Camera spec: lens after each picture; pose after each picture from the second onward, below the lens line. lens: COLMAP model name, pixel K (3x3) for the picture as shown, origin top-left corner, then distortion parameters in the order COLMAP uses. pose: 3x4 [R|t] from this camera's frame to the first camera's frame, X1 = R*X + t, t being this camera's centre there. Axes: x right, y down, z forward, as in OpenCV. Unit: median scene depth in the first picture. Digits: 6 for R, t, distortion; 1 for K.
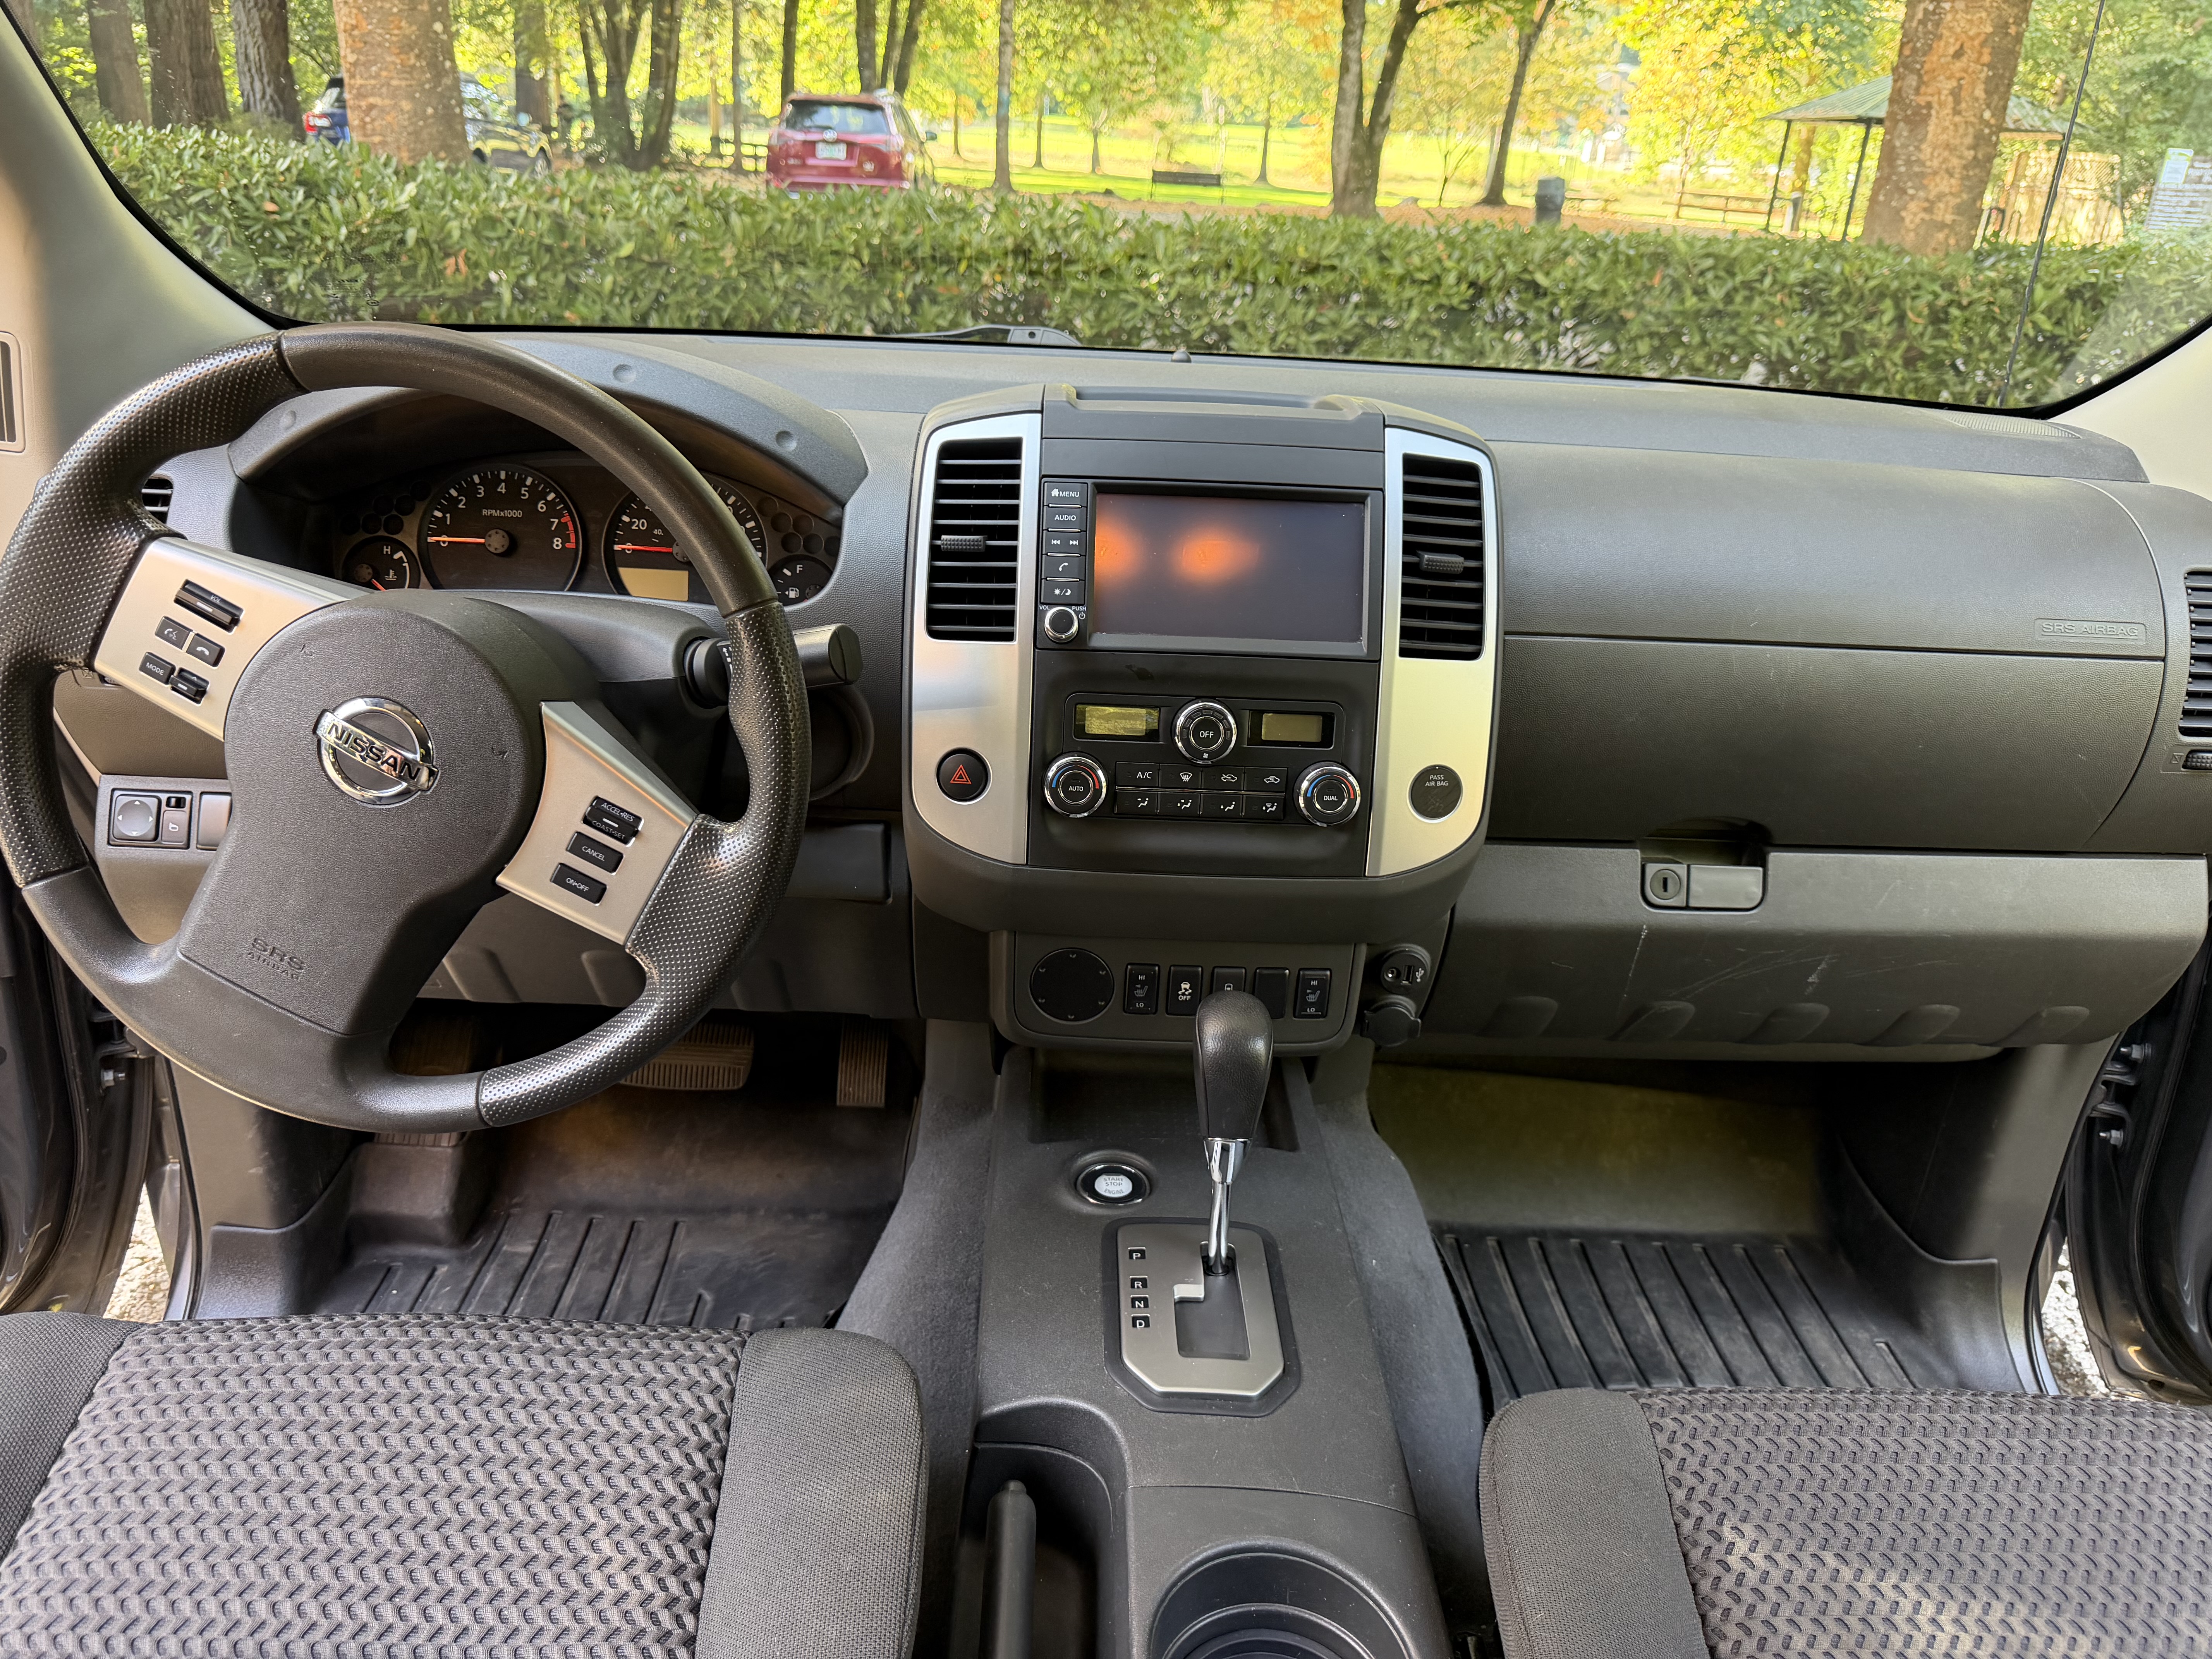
lens RADIAL K [[1551.6, 0, 1101.5], [0, 1551.6, 834.2], [0, 0, 1]] dist [0.016448, -0.034904]
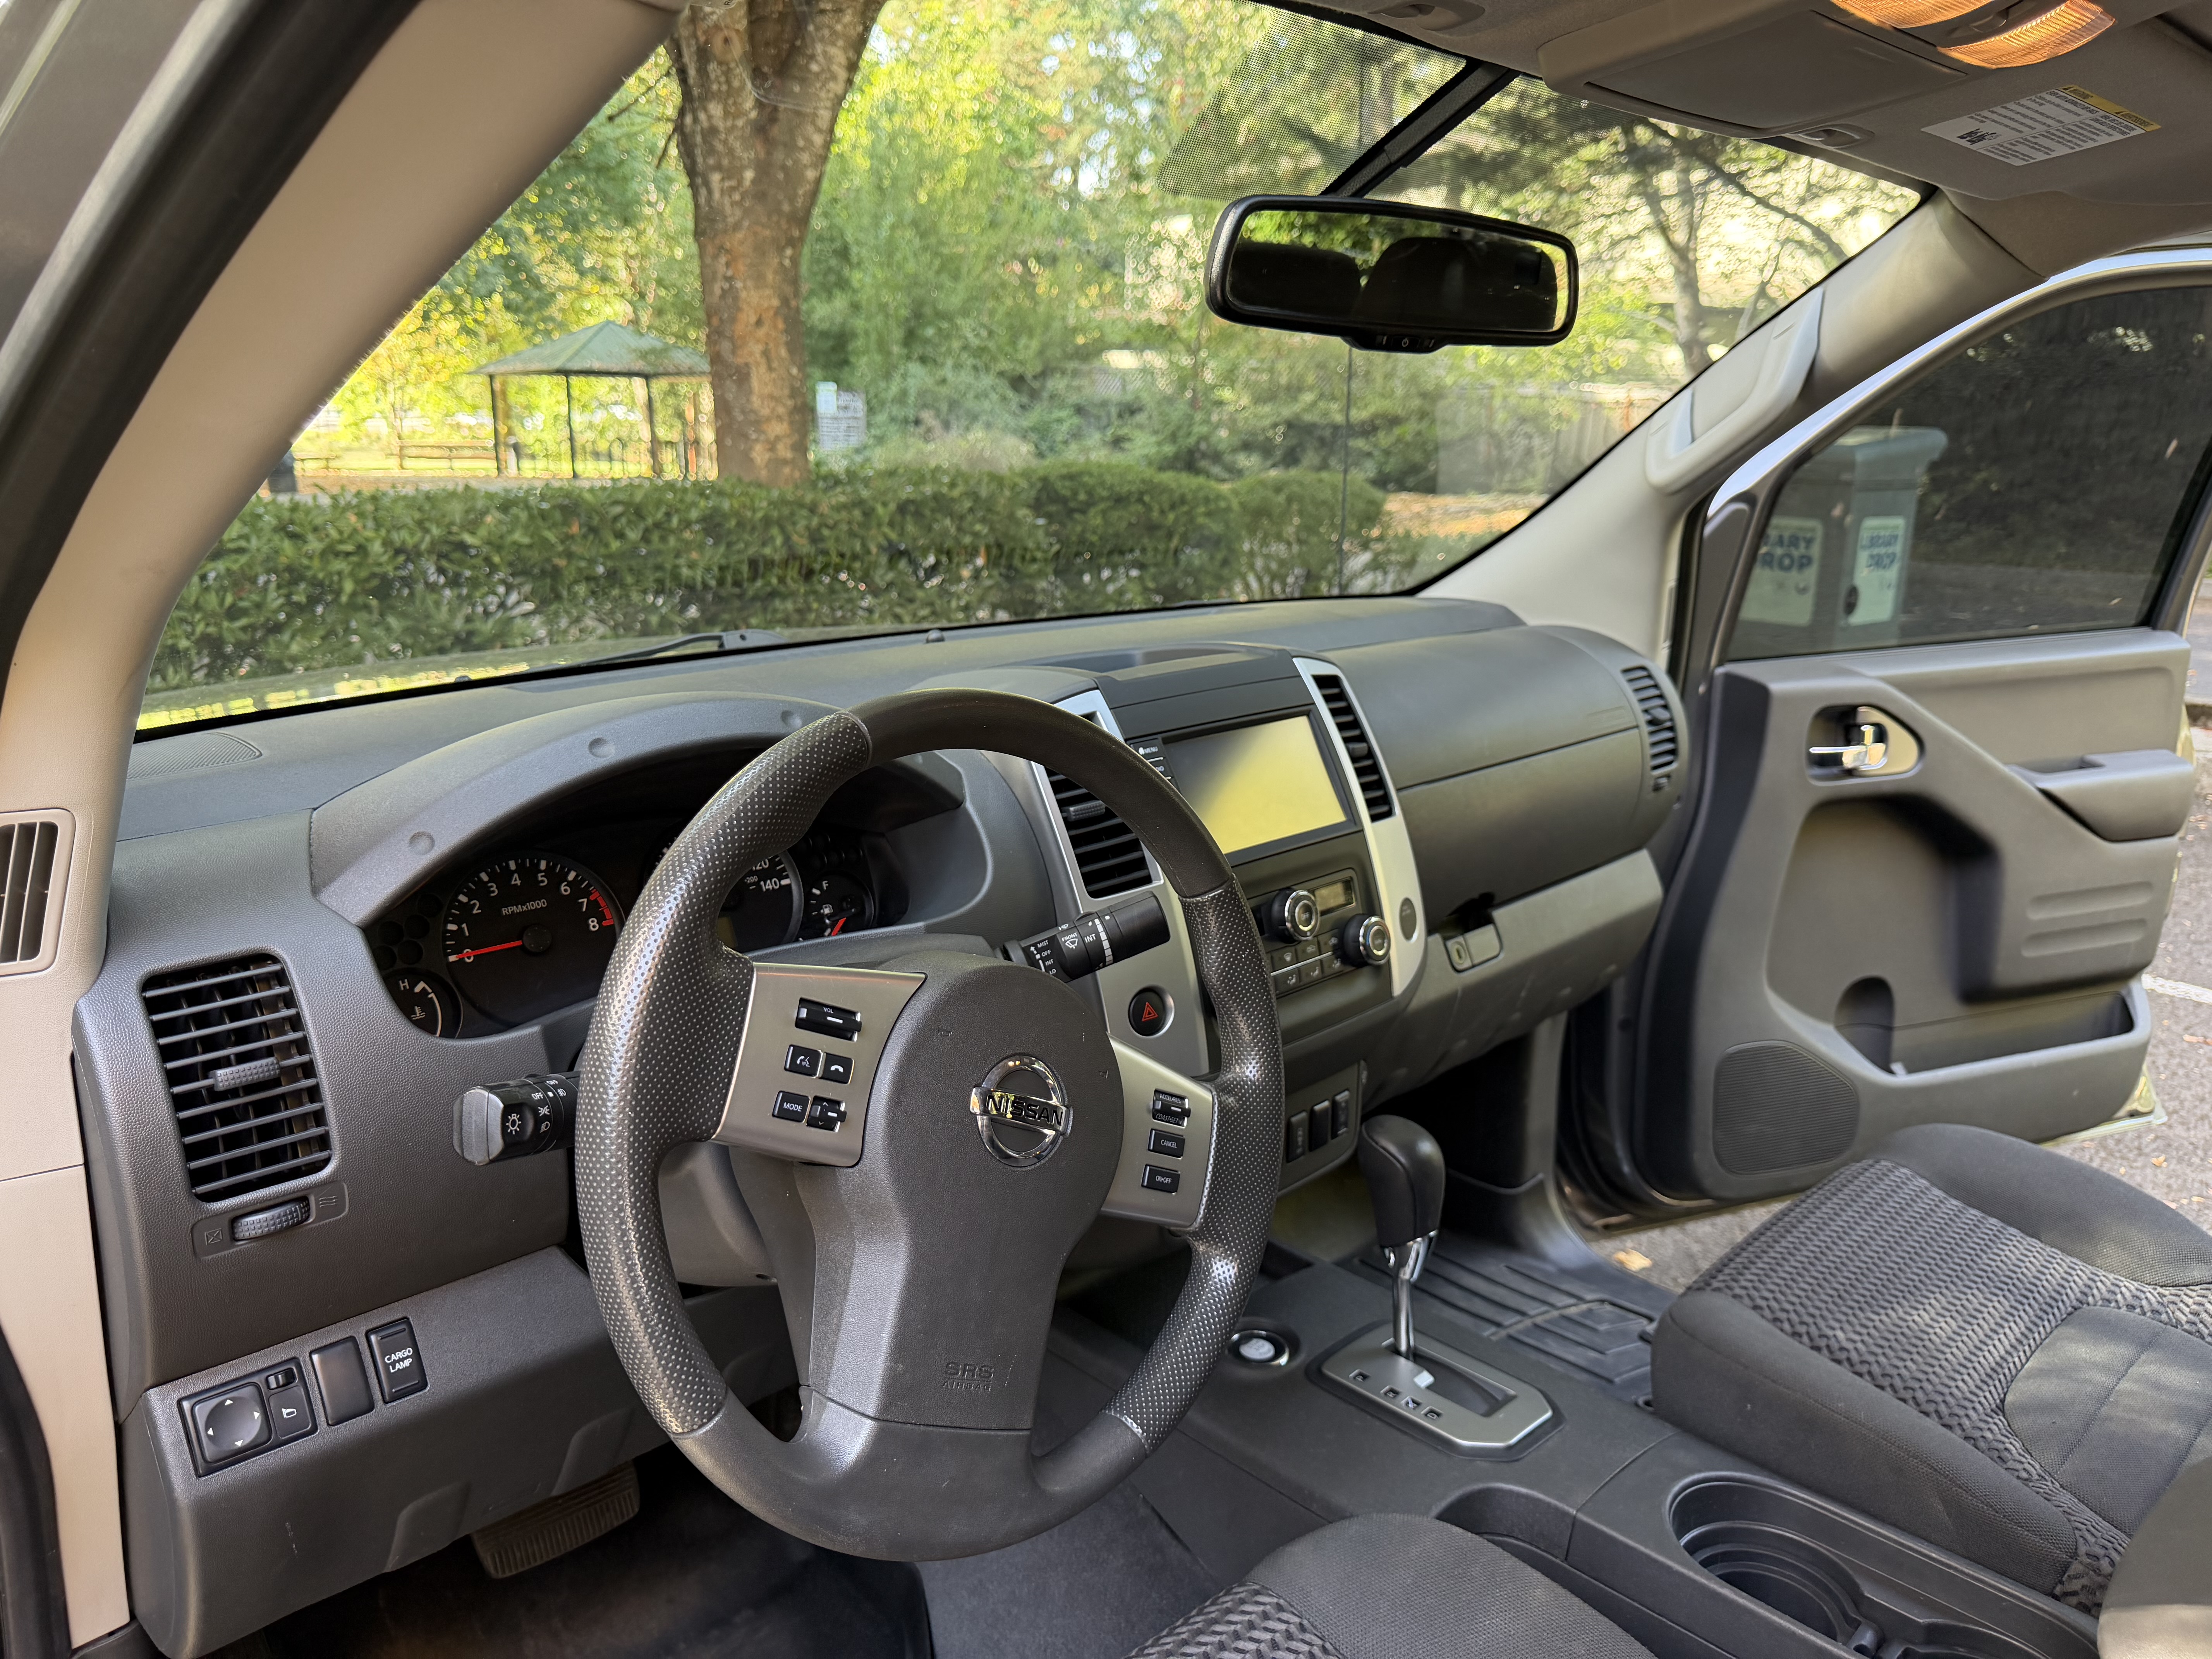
lens RADIAL K [[1563.5, 0, 1079.6], [0, 1563.5, 823.5], [0, 0, 1]] dist [0.047664, -0.126138]
pose [[0.737433, -0.214050, 0.640606, -0.117977], [0.308794, 0.950373, -0.037915, -0.020268], [-0.600698, 0.225775, 0.766934, 0.021497]]
